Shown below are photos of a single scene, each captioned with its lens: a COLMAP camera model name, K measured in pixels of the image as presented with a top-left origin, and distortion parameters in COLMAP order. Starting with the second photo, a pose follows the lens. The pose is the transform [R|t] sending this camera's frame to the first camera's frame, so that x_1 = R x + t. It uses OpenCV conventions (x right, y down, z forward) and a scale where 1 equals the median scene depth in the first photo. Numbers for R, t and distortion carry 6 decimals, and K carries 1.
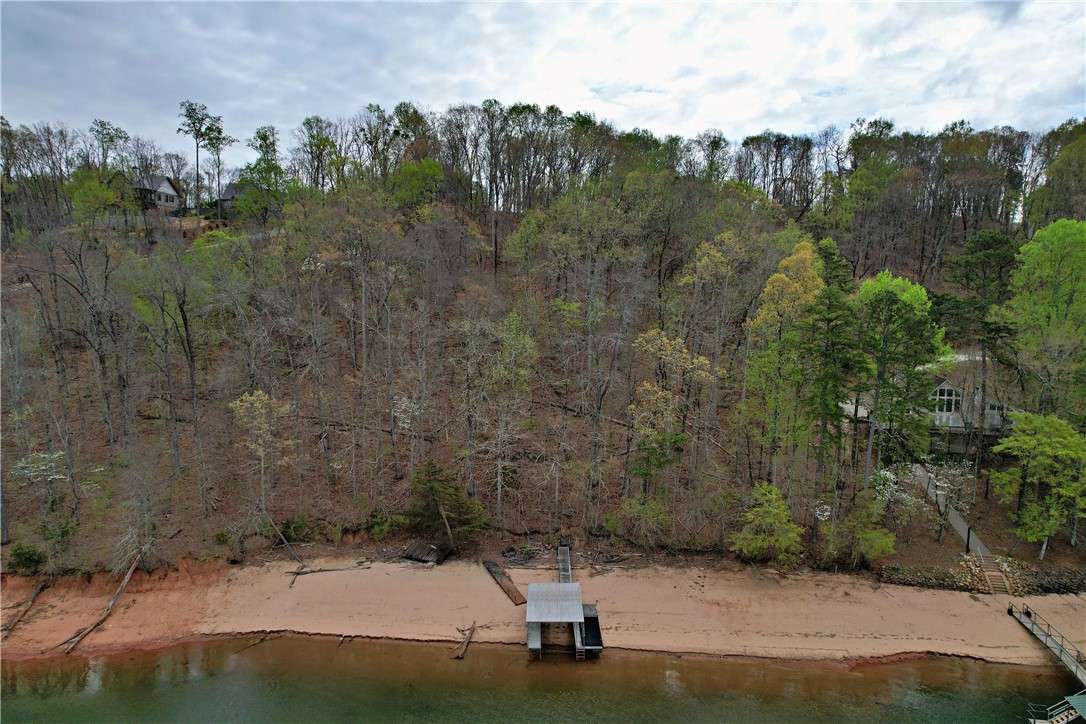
lens RADIAL K [[689.7, 0, 543.0], [0, 689.7, 362.0], [0, 0, 1]] dist [-0.016605, 0.000603]
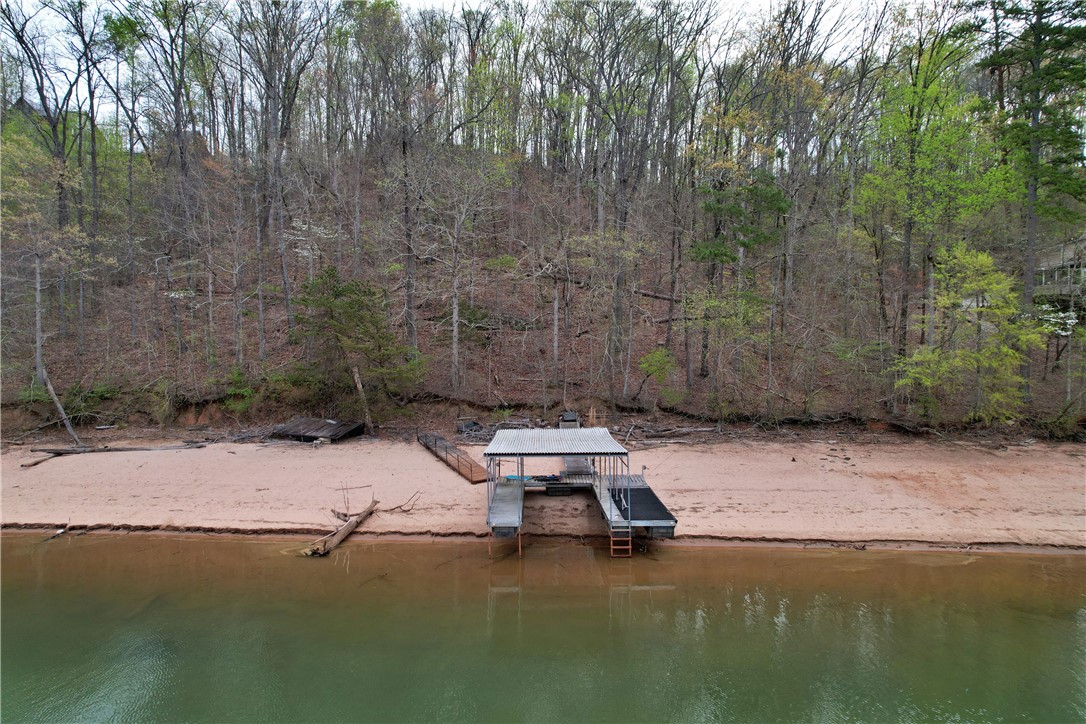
lens RADIAL K [[689.7, 0, 543.0], [0, 689.7, 362.0], [0, 0, 1]] dist [-0.016605, 0.000603]
pose [[0.999955, -0.003751, 0.008683, 0.004966], [0.004456, 0.996569, -0.082646, 0.283864], [-0.008343, 0.082681, 0.996541, 0.475521]]
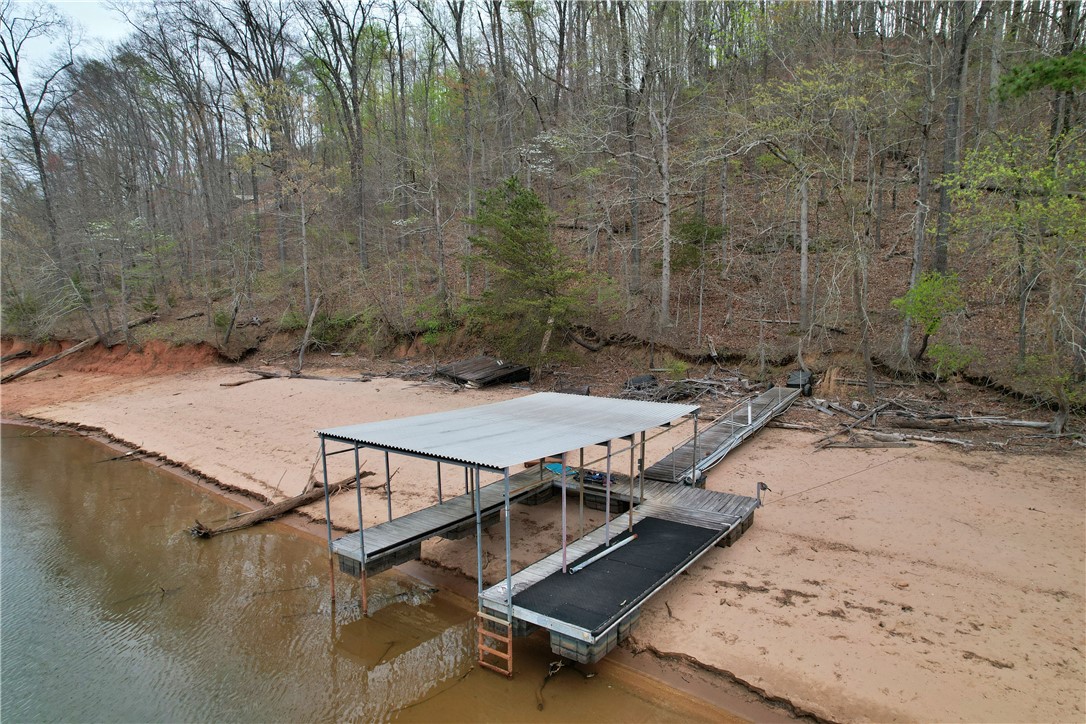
lens RADIAL K [[689.7, 0, 543.0], [0, 689.7, 362.0], [0, 0, 1]] dist [-0.016605, 0.000603]
pose [[0.814716, 0.060200, -0.576727, 0.140860], [-0.058550, 0.998054, 0.021468, 0.272148], [0.576897, 0.016277, 0.816655, 0.676236]]
